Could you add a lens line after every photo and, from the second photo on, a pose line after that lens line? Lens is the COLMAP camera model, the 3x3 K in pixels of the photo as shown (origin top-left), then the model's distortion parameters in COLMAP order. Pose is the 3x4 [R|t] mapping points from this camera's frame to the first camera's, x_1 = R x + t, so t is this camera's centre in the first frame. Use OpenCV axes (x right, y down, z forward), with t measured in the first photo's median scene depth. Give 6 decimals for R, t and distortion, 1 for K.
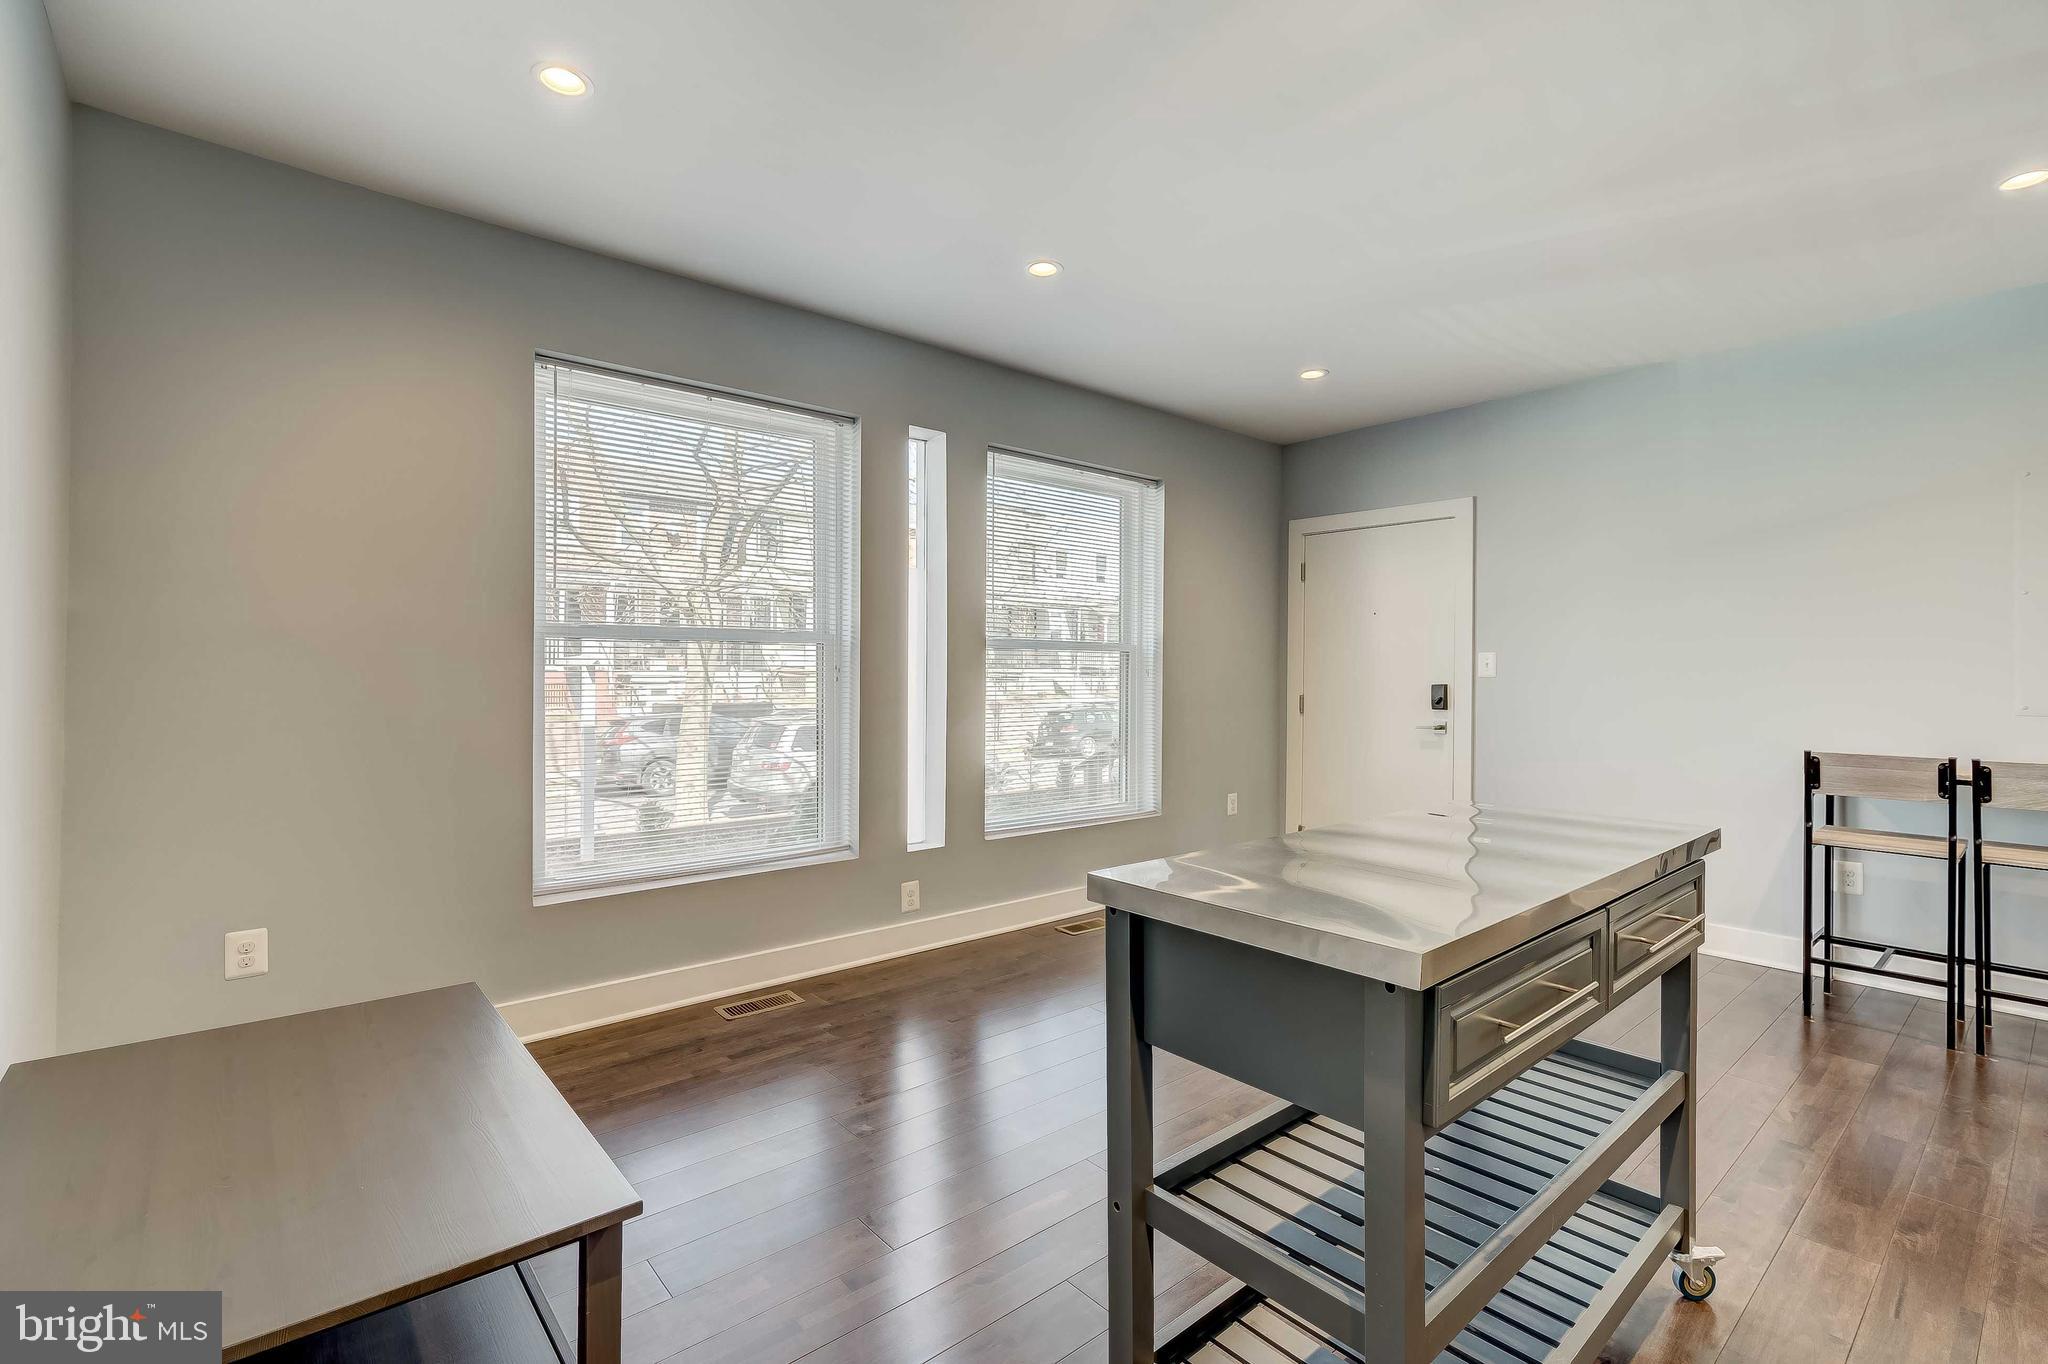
lens RADIAL K [[915.9, 0, 1045.9], [0, 915.9, 678.0], [0, 0, 1]] dist [0.000344, 0.001044]
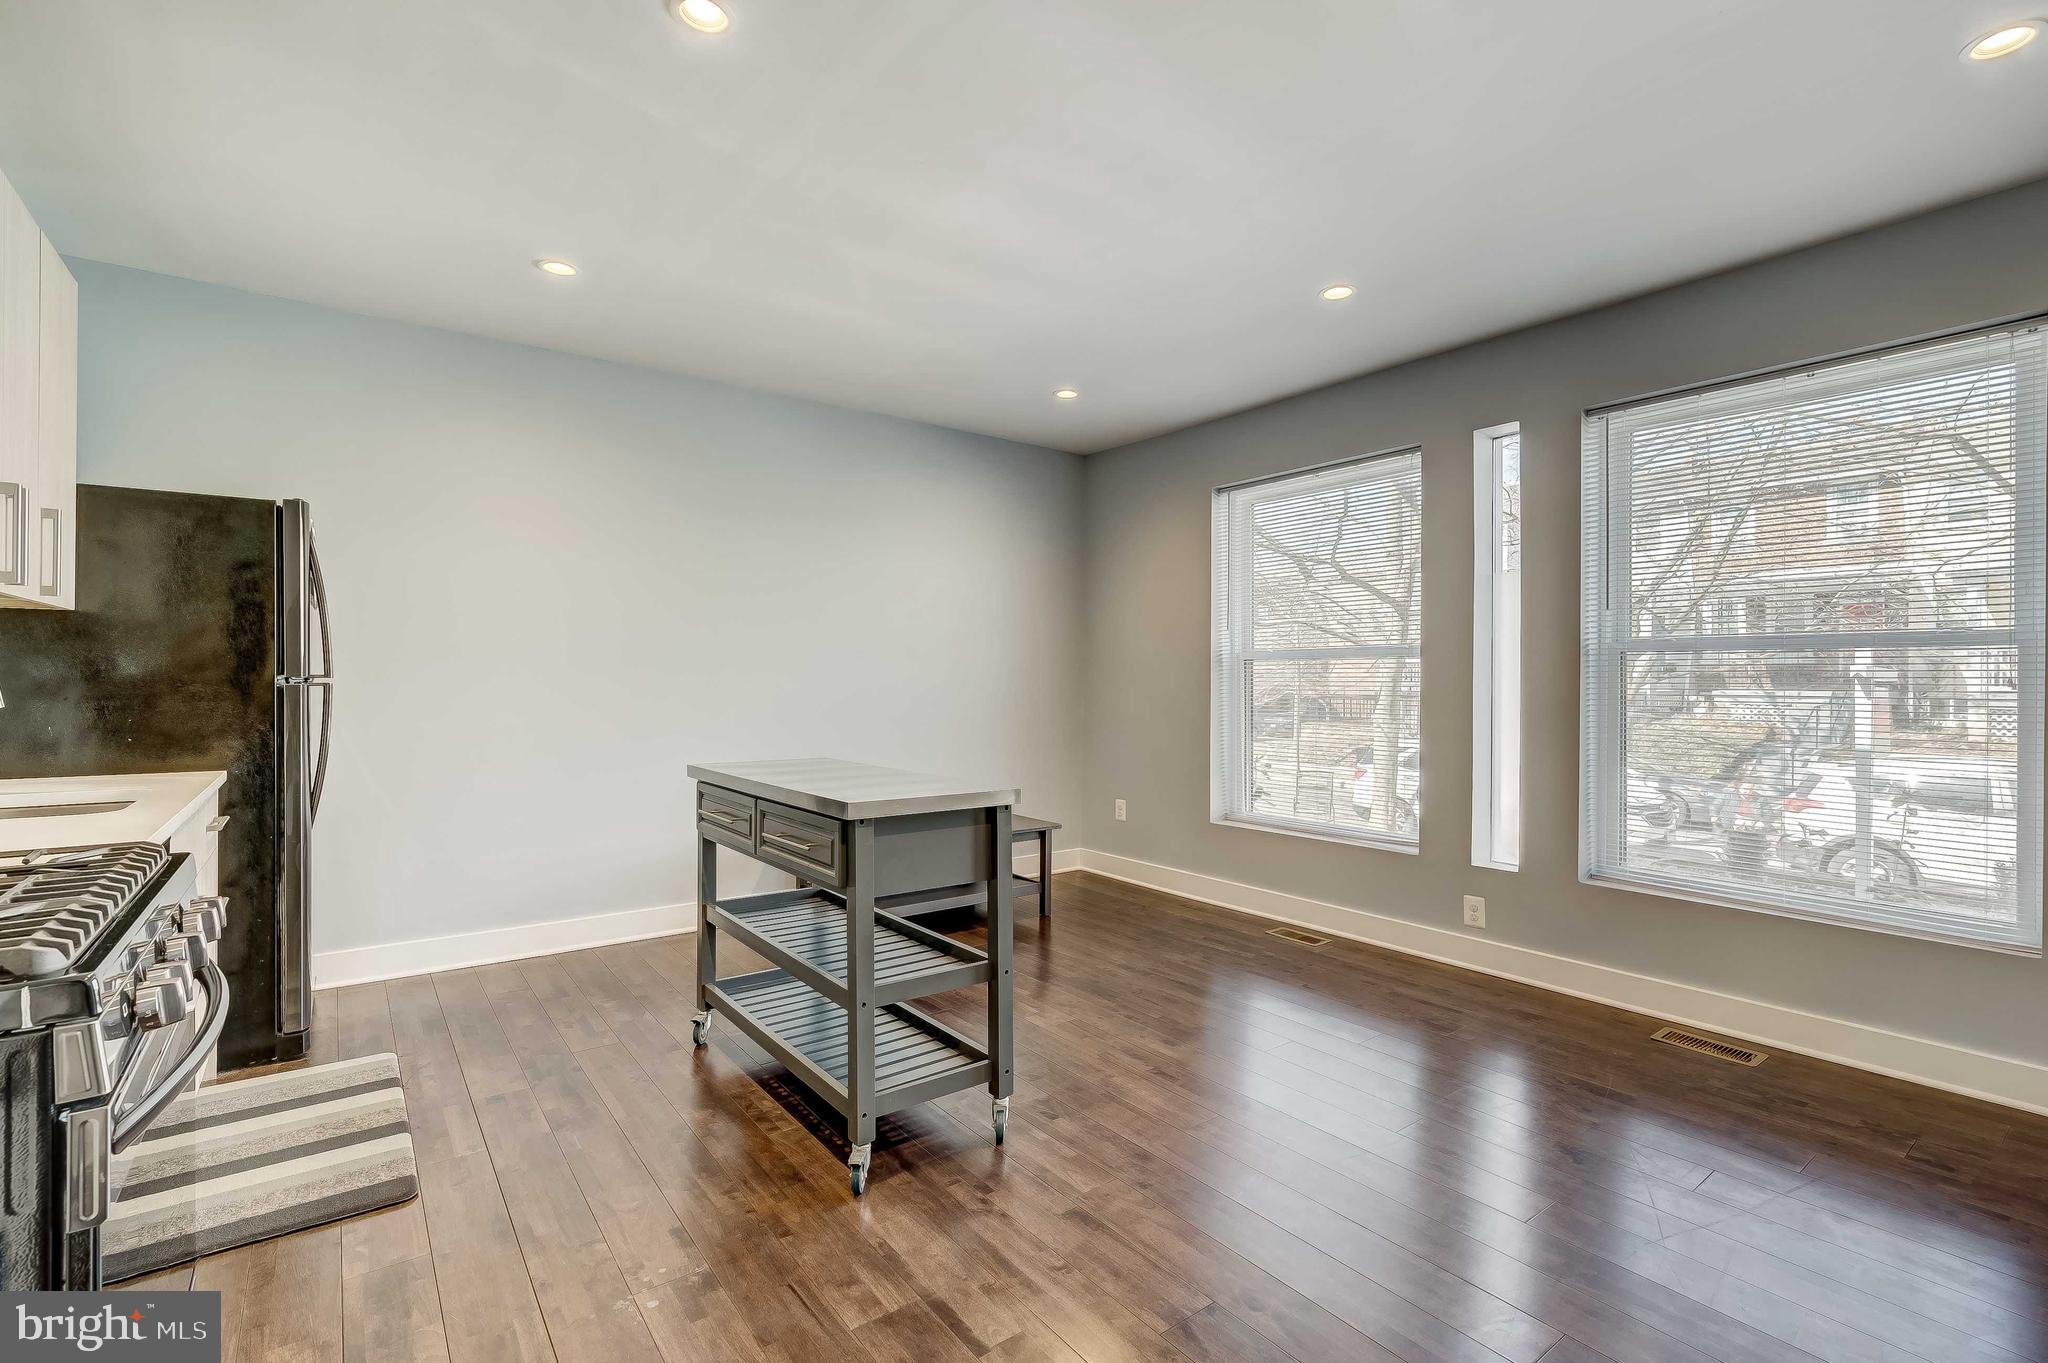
lens RADIAL K [[918.8, 0, 1029.9], [0, 918.8, 682.7], [0, 0, 1]] dist [-0.038004, 0.000070]
pose [[-0.067061, -0.003299, -0.997743, 1.124433], [-0.011820, 0.999927, -0.002512, 0.003287], [0.997679, 0.011625, -0.067095, 0.778265]]
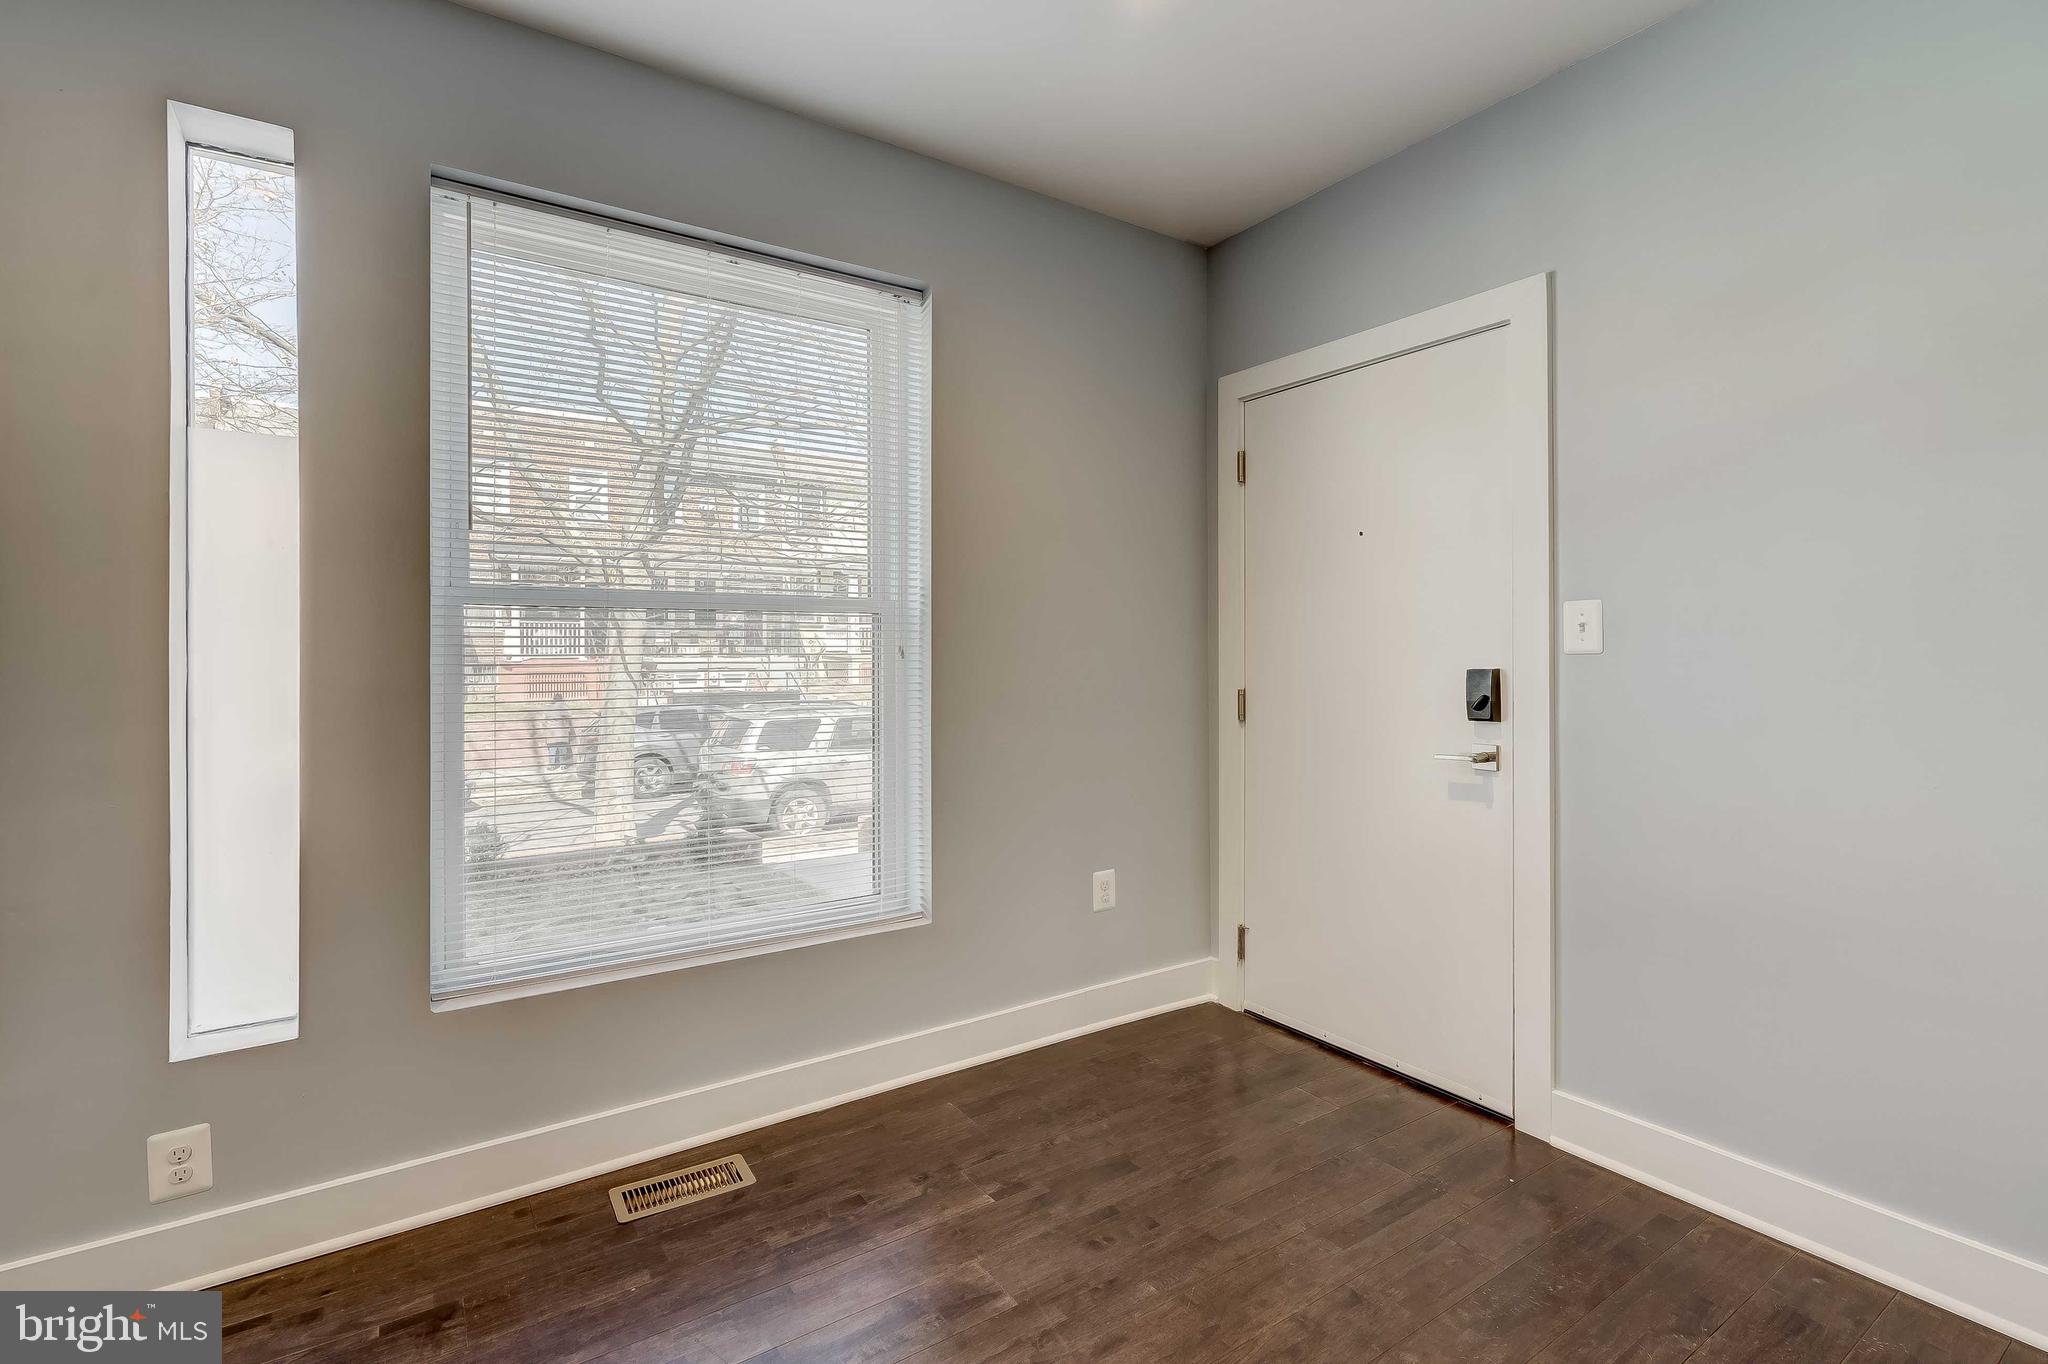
lens RADIAL K [[949.3, 0, 1029.5], [0, 949.3, 651.8], [0, 0, 1]] dist [-0.002194, 0.000801]
pose [[0.992406, -0.010876, -0.122526, 0.420513], [0.009695, 0.999901, -0.010230, 0.000990], [0.122625, 0.008965, 0.992413, 0.783861]]
